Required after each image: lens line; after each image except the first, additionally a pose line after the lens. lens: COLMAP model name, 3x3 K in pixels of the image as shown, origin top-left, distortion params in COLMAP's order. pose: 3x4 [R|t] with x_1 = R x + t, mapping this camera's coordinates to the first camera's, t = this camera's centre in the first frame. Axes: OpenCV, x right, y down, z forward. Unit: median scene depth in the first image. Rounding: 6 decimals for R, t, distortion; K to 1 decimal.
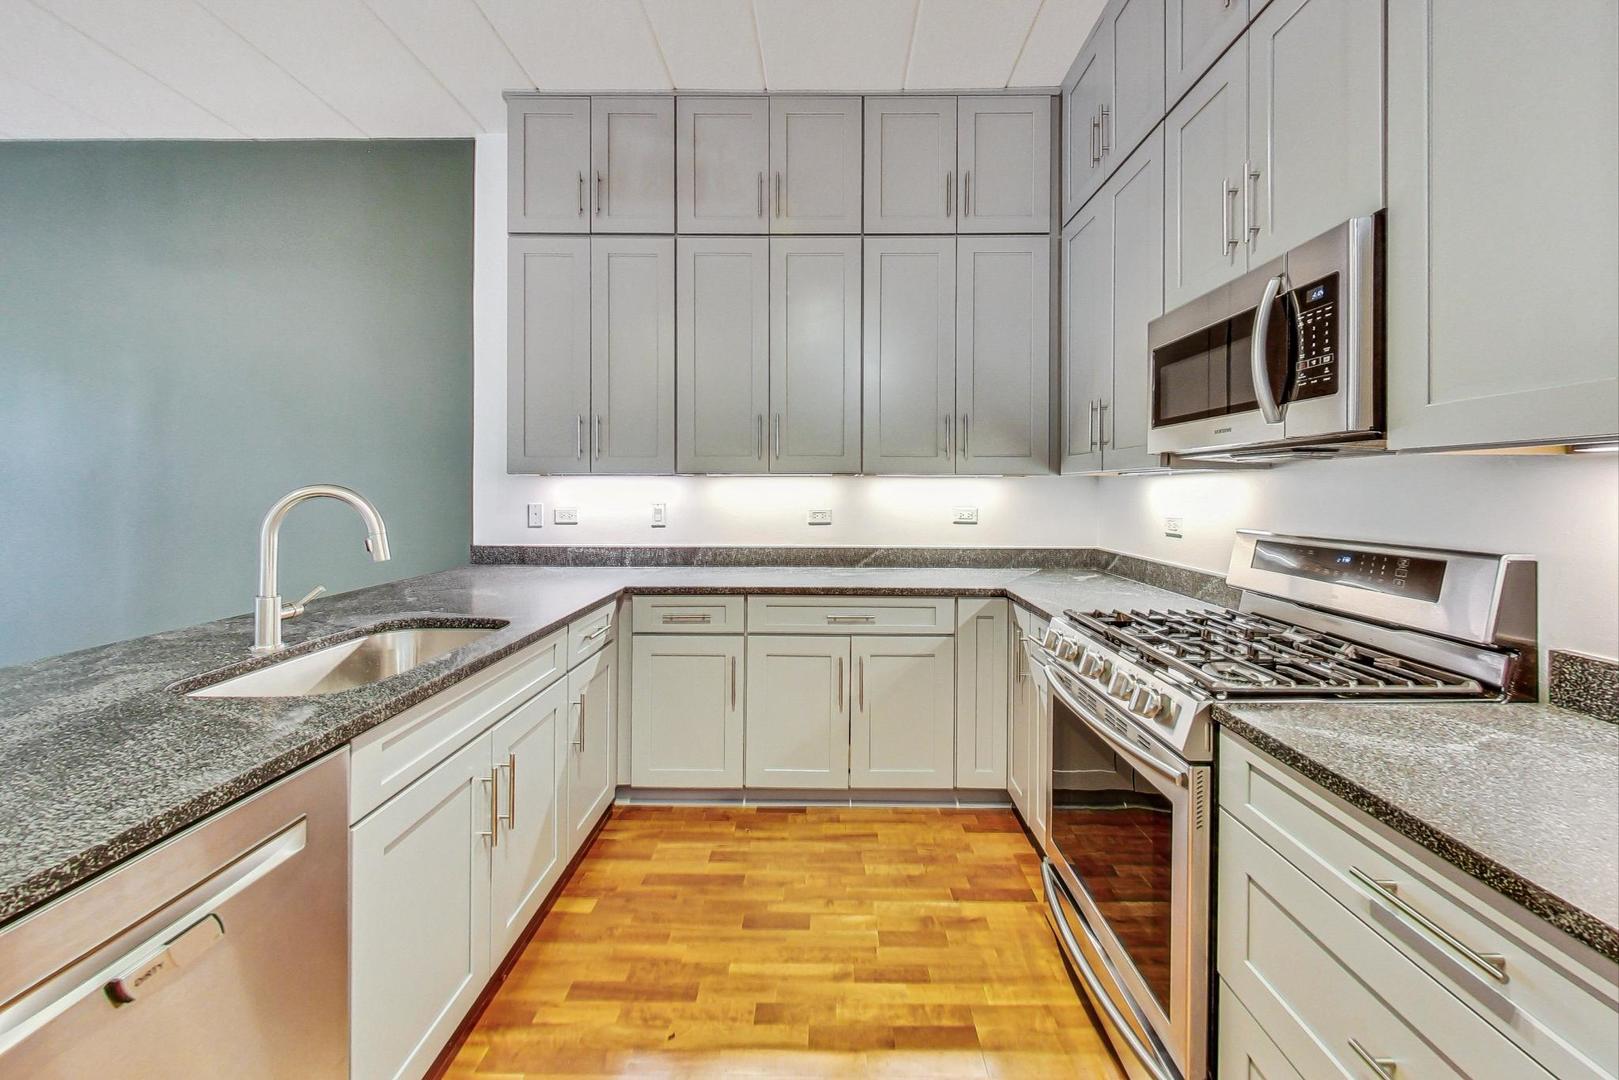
lens RADIAL K [[649.9, 0, 824.7], [0, 649.9, 494.8], [0, 0, 1]] dist [0.011104, 0.000183]
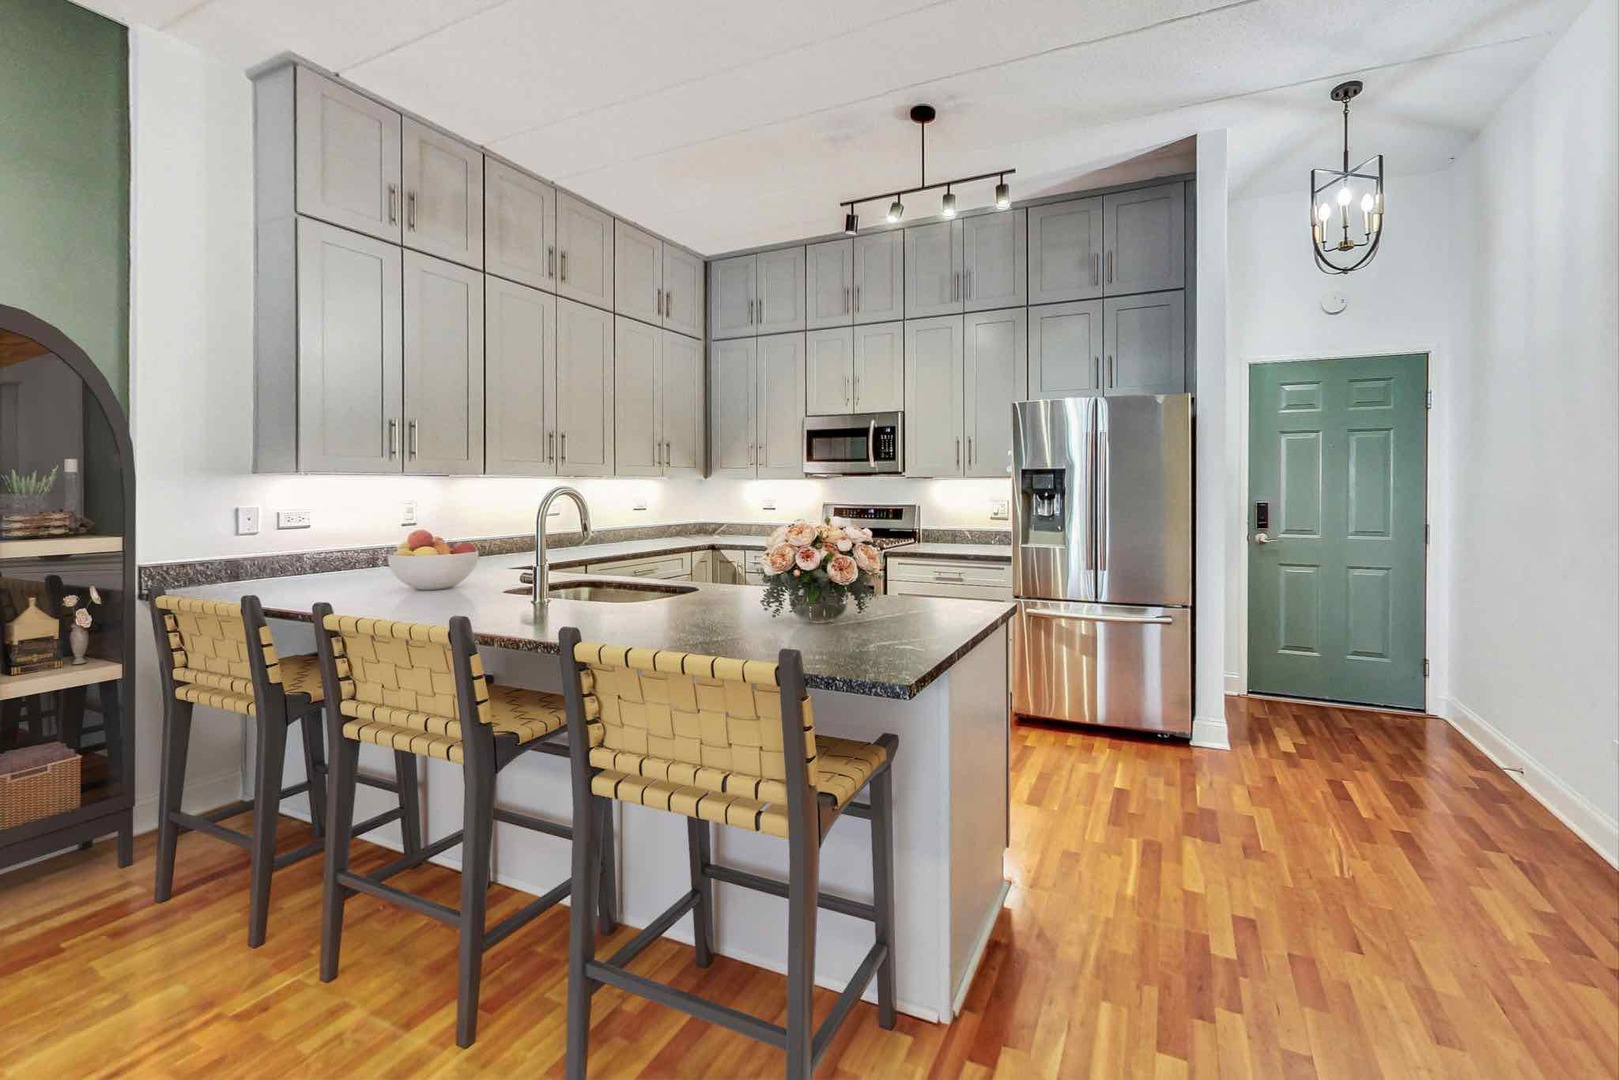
lens RADIAL K [[649.9, 0, 907.8], [0, 649.9, 486.8], [0, 0, 1]] dist [0.011104, 0.000183]
pose [[0.360207, -0.006870, 0.932847, -1.051796], [0.004564, 0.999974, 0.005602, -0.016821], [-0.932861, 0.002240, 0.360229, -0.127206]]
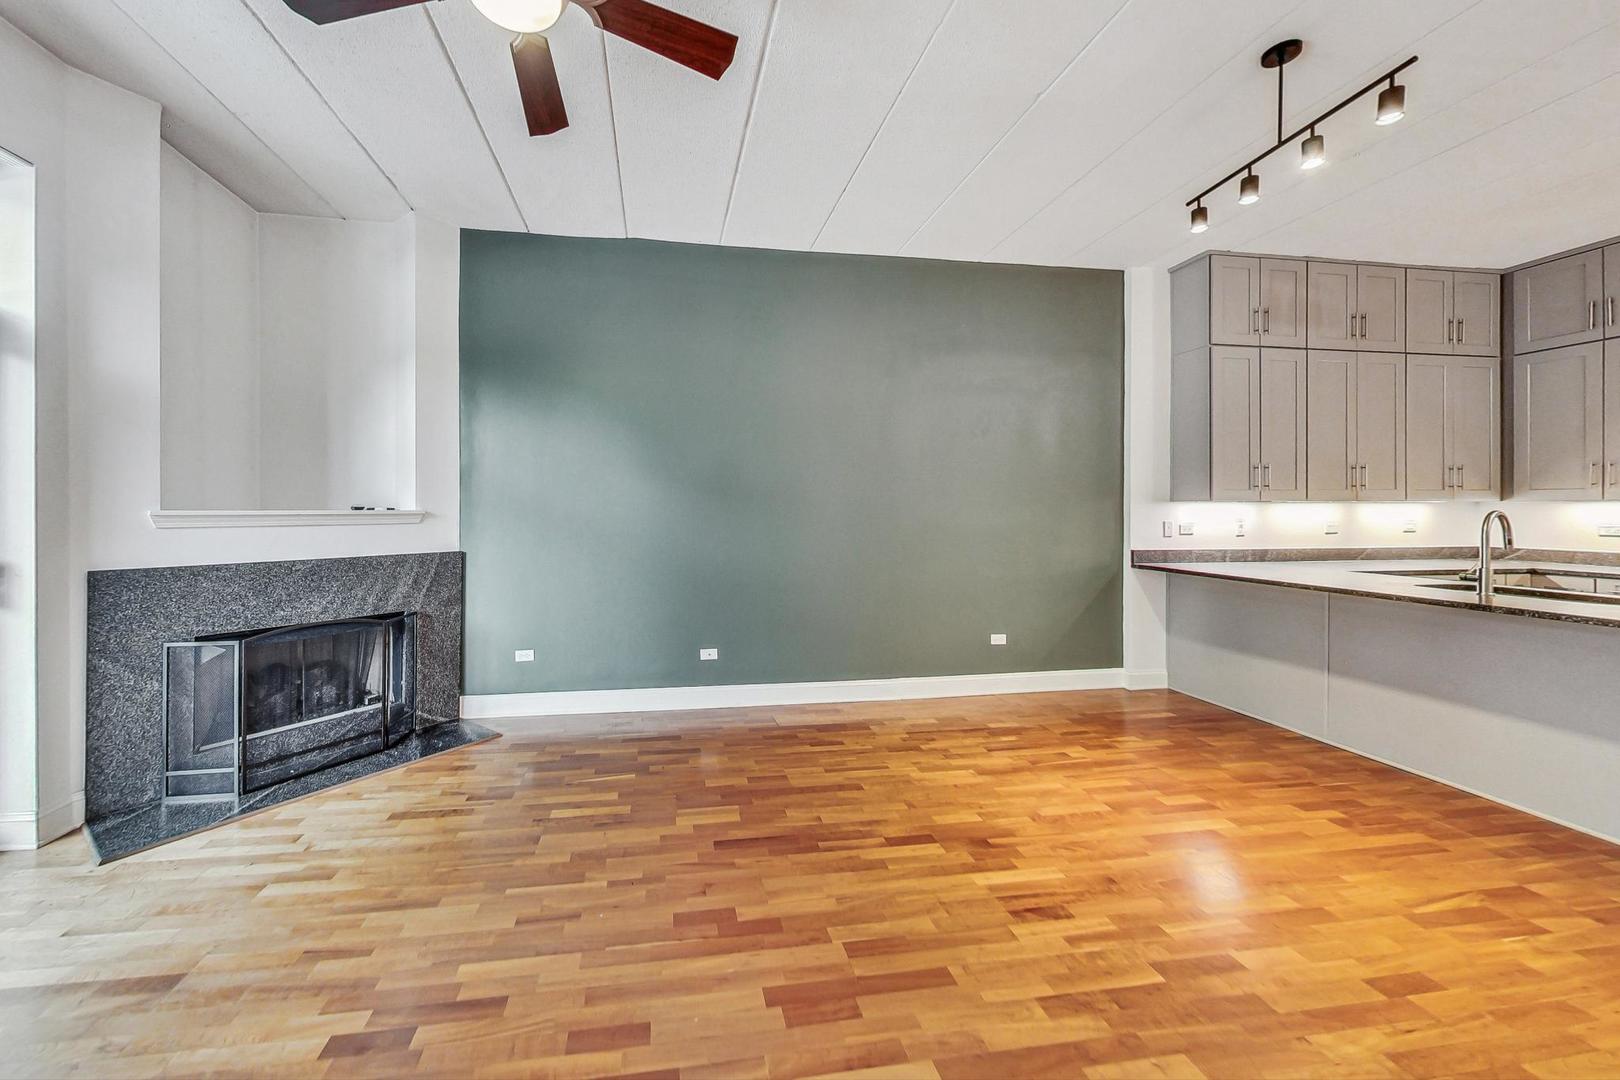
lens RADIAL K [[586.7, 0, 740.5], [0, 586.7, 510.0], [0, 0, 1]] dist [-0.000515, -0.000020]
pose [[0.985521, -0.009236, 0.169303, -1.807344], [0.008397, 0.999949, 0.005667, -0.031767], [-0.169347, -0.004164, 0.985548, -0.154865]]
